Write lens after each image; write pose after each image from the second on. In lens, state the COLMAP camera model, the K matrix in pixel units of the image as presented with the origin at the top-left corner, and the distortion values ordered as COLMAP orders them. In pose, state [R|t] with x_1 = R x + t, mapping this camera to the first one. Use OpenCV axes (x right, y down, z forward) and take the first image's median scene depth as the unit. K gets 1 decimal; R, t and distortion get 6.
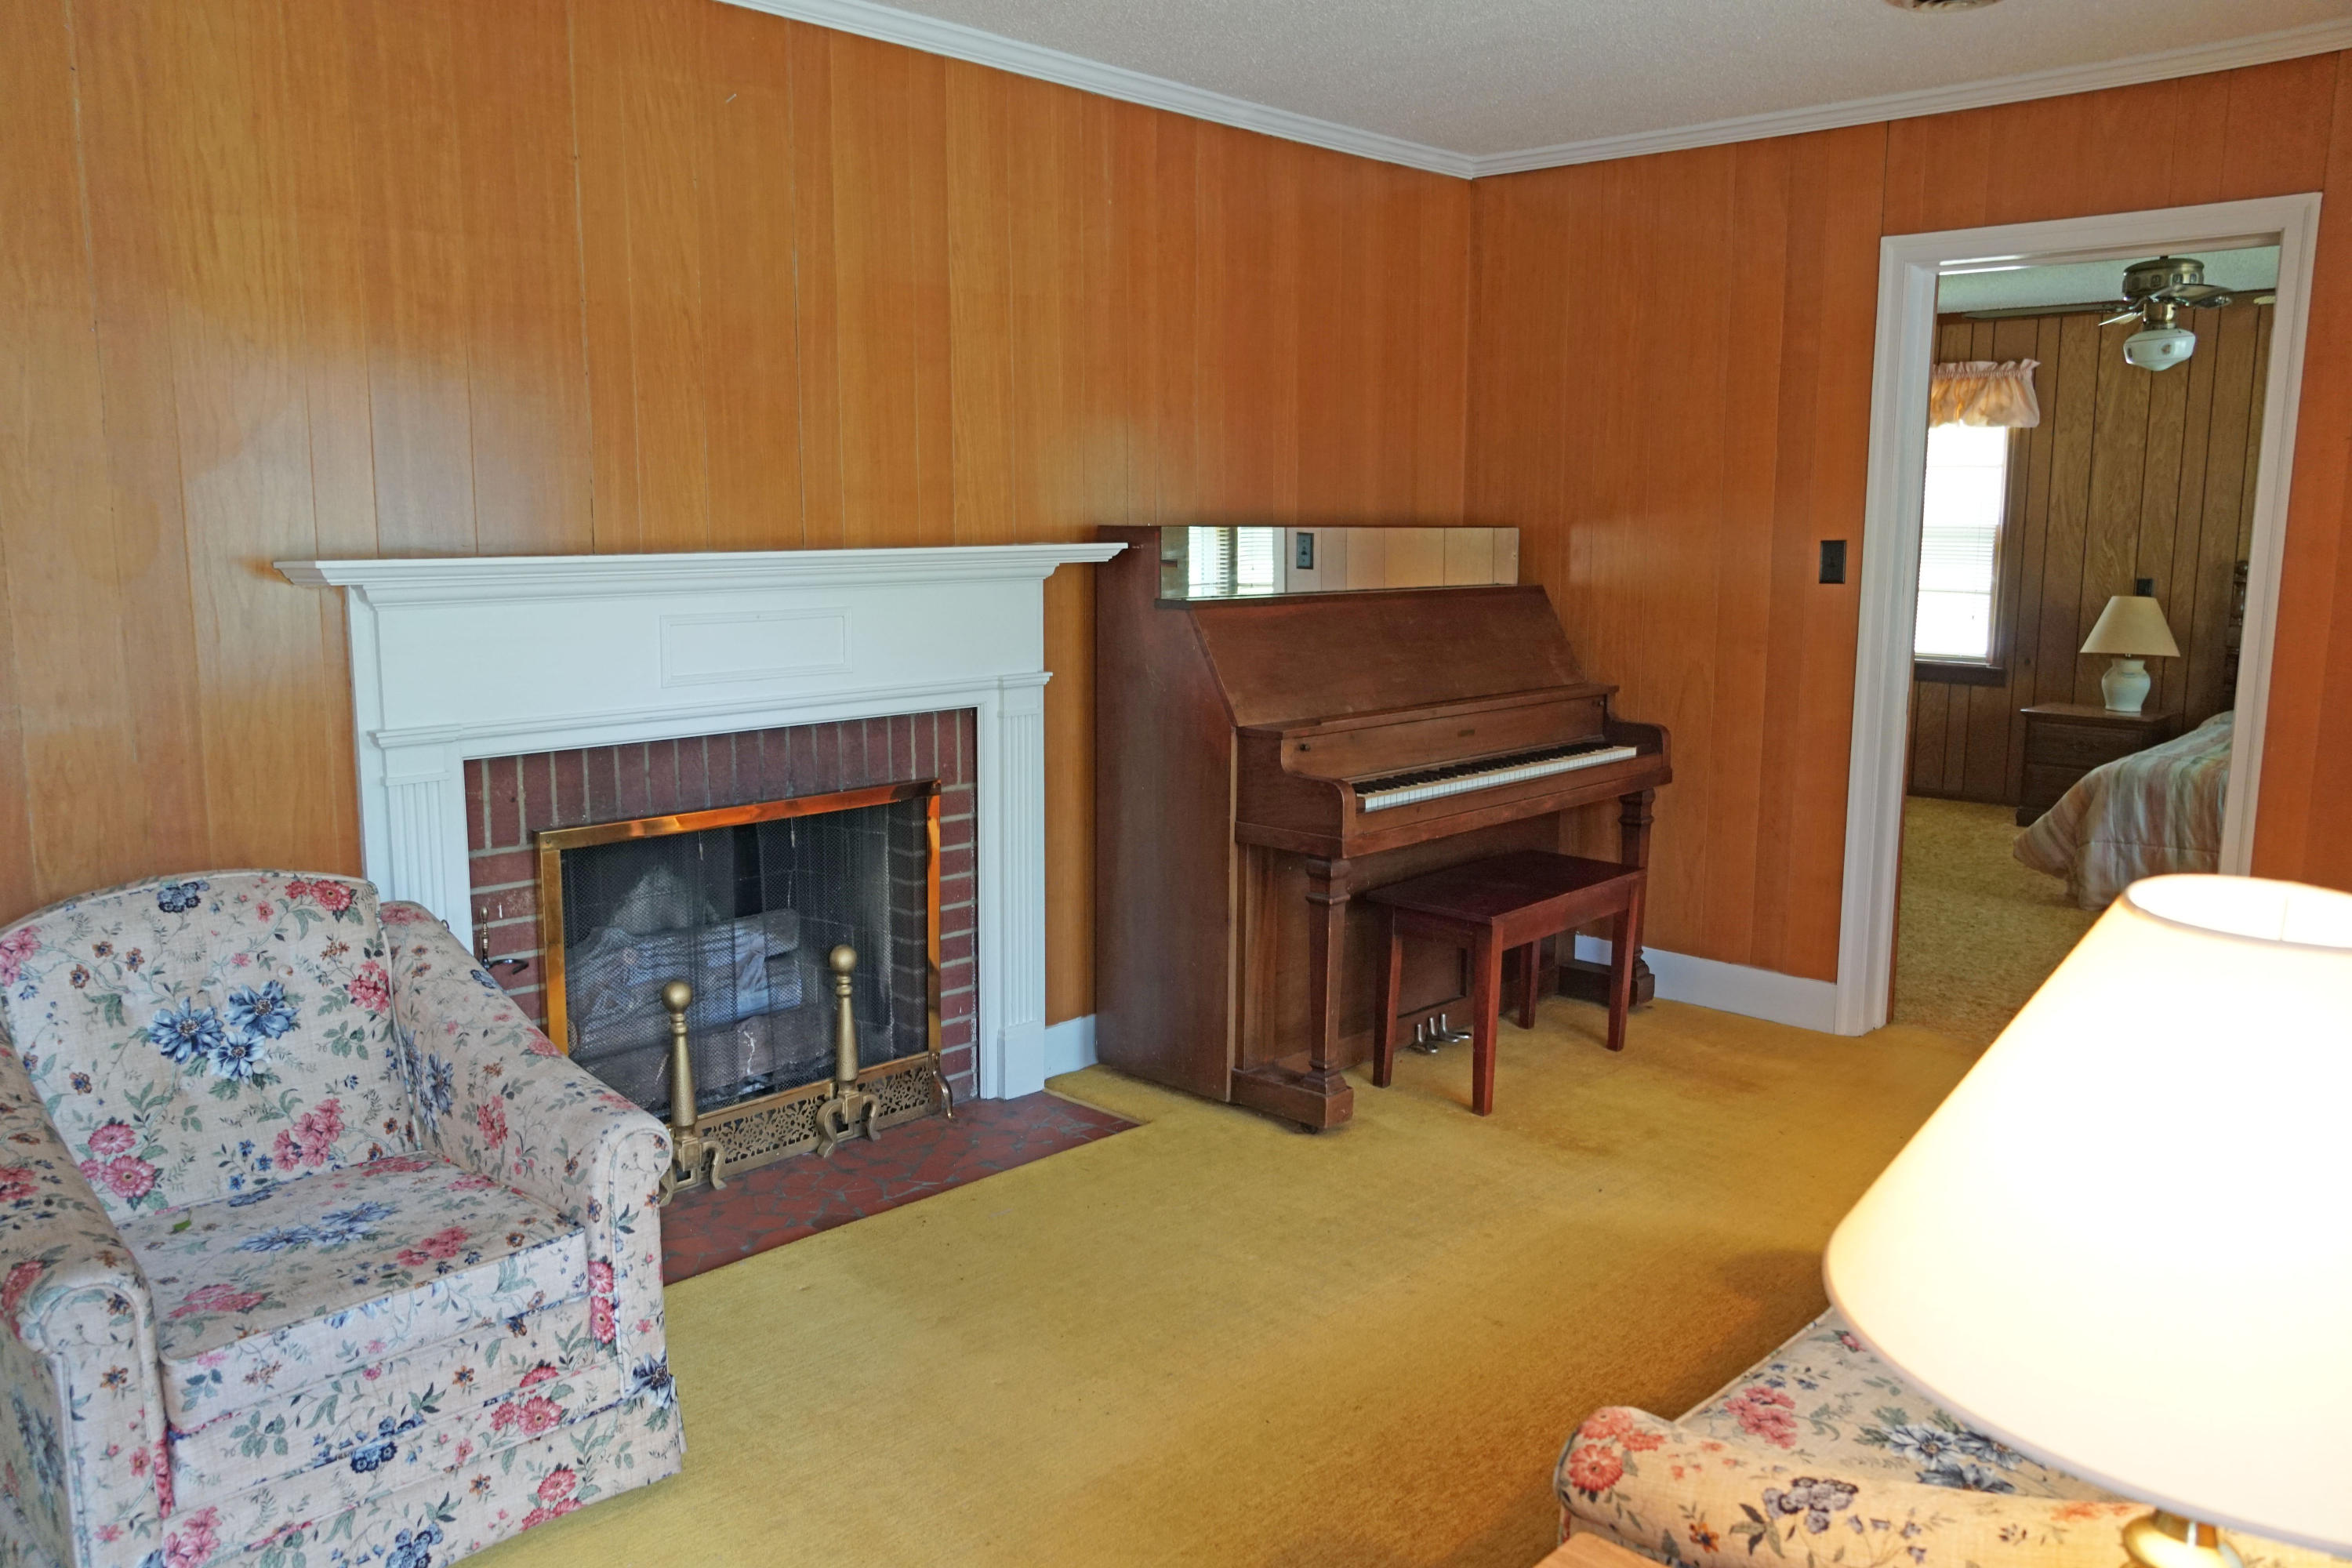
lens RADIAL K [[1764.2, 0, 1182.5], [0, 1764.2, 785.5], [0, 0, 1]] dist [-0.025448, 0.028489]
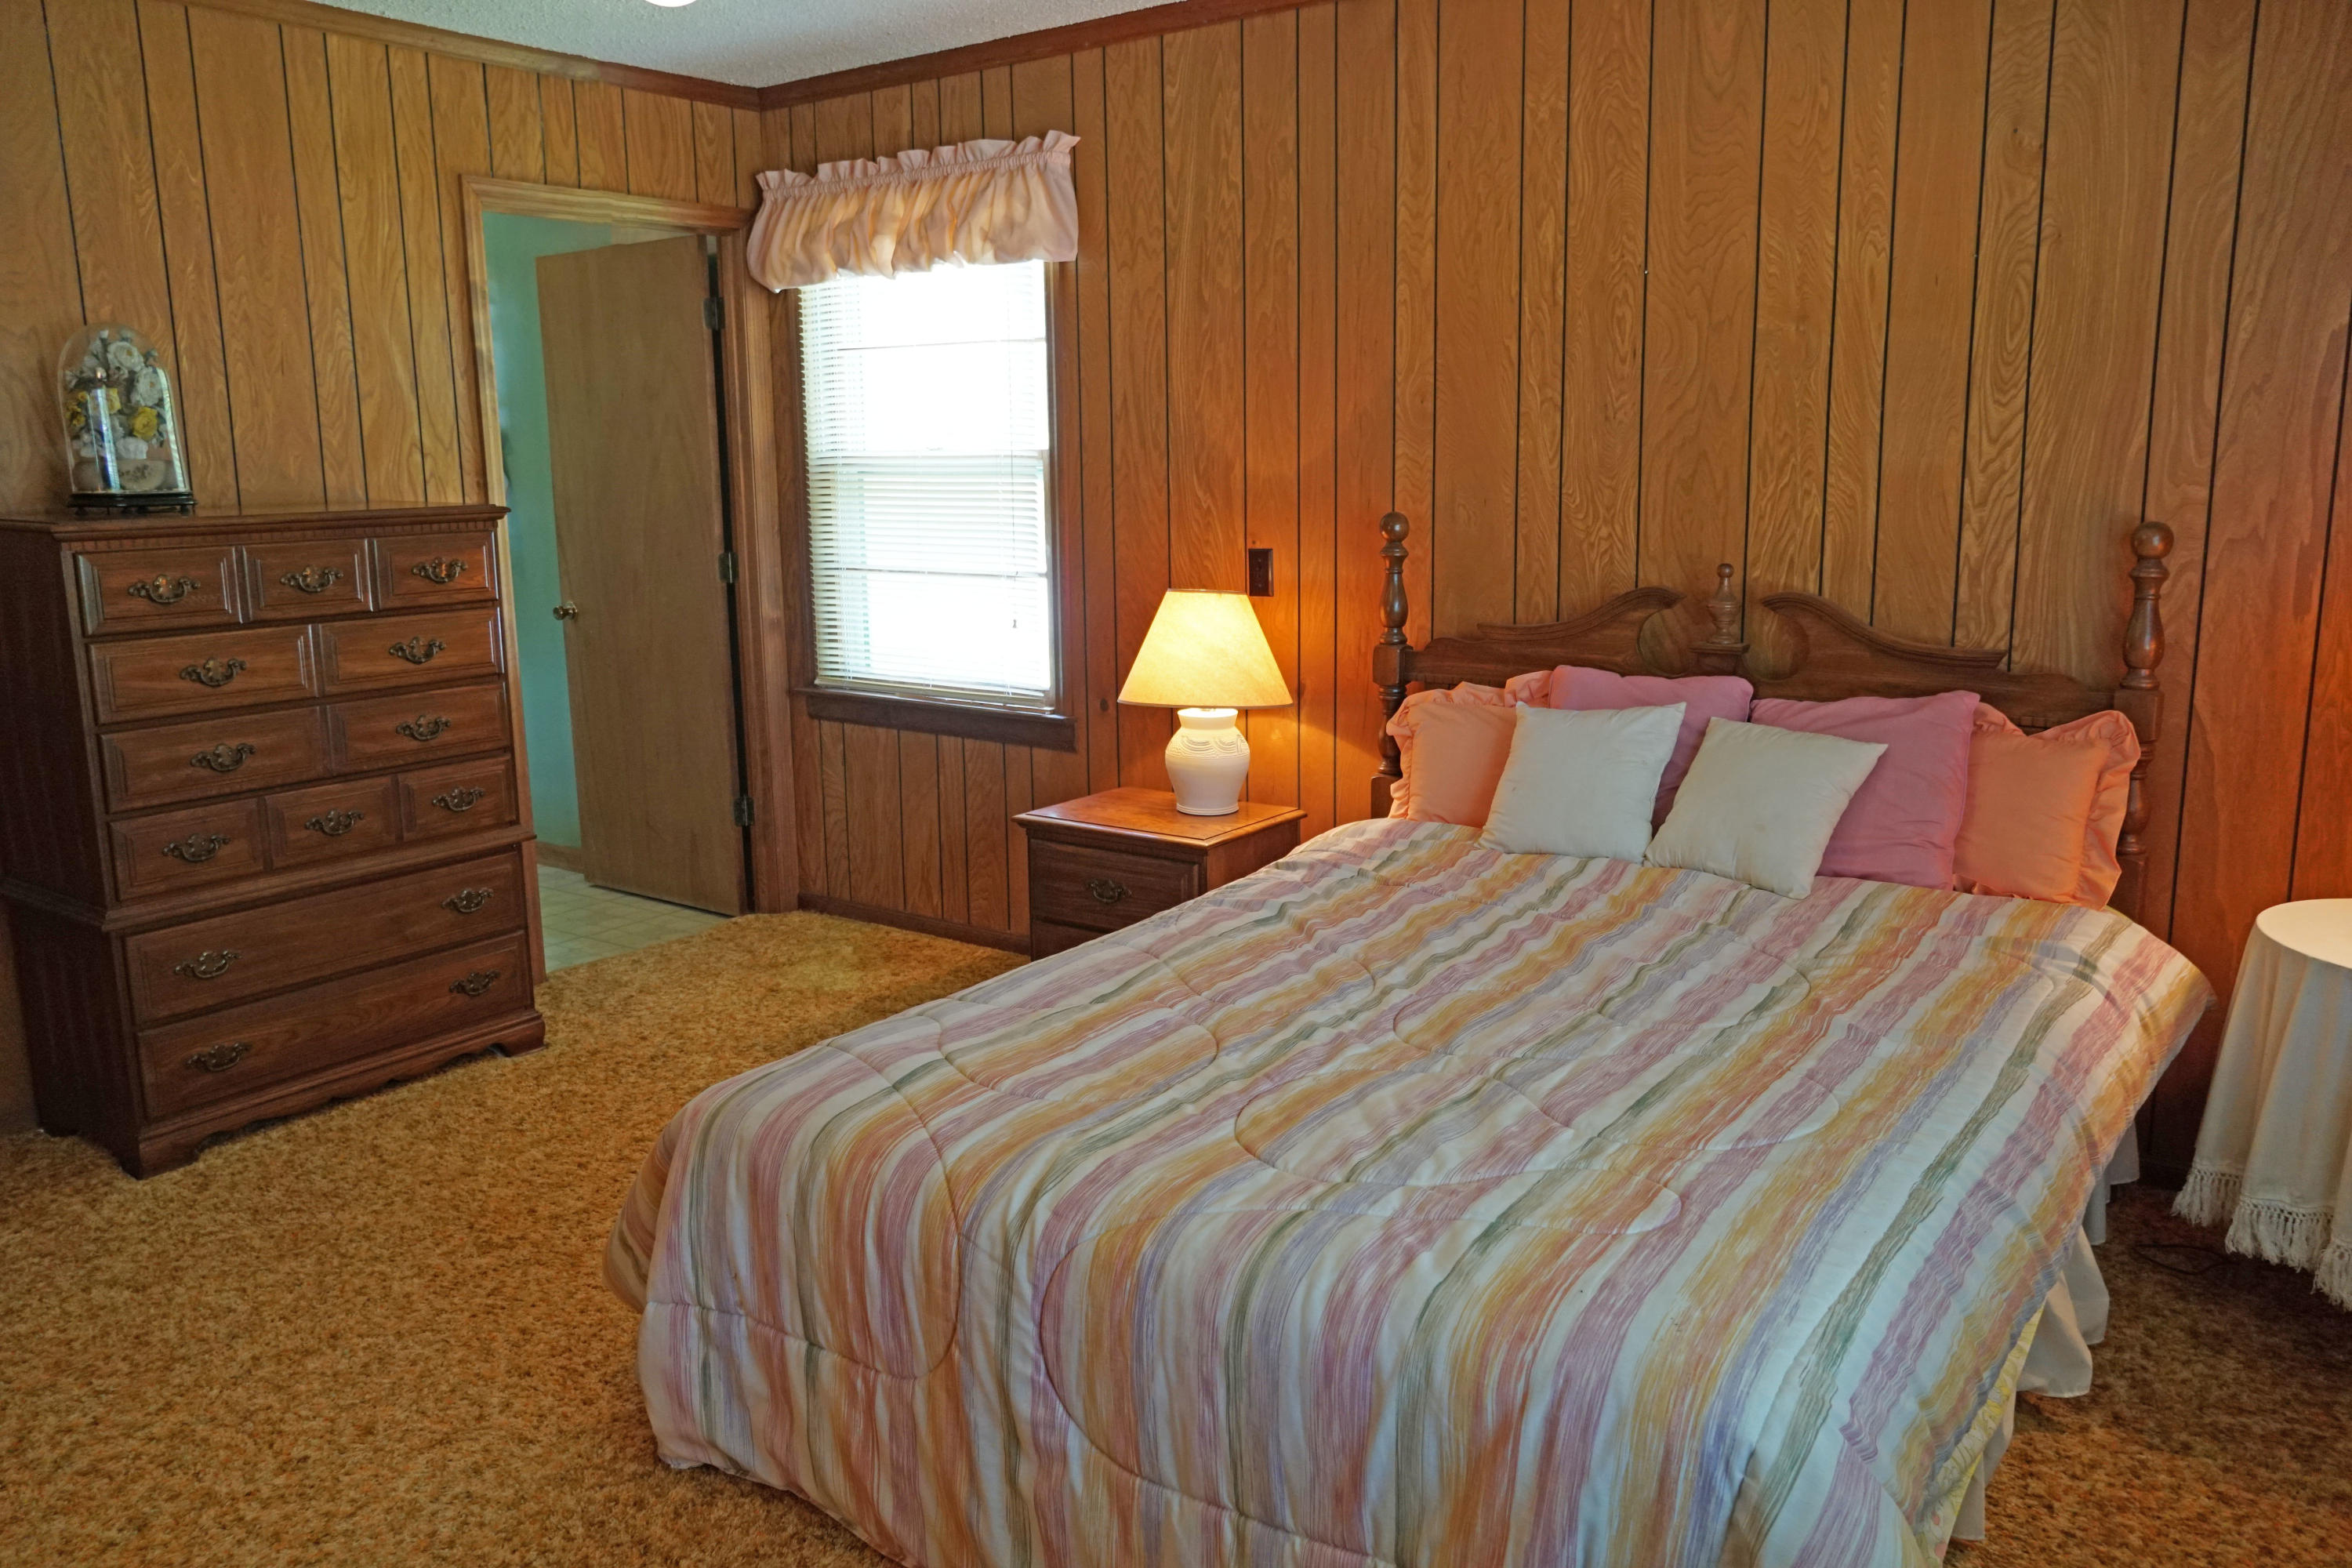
lens RADIAL K [[1764.2, 0, 1167.9], [0, 1764.2, 779.3], [0, 0, 1]] dist [-0.025448, 0.028489]
pose [[0.994482, -0.042721, 0.095816, 0.456556], [0.038921, 0.998393, 0.041187, -0.070517], [-0.097421, -0.037231, 0.994547, 0.469840]]
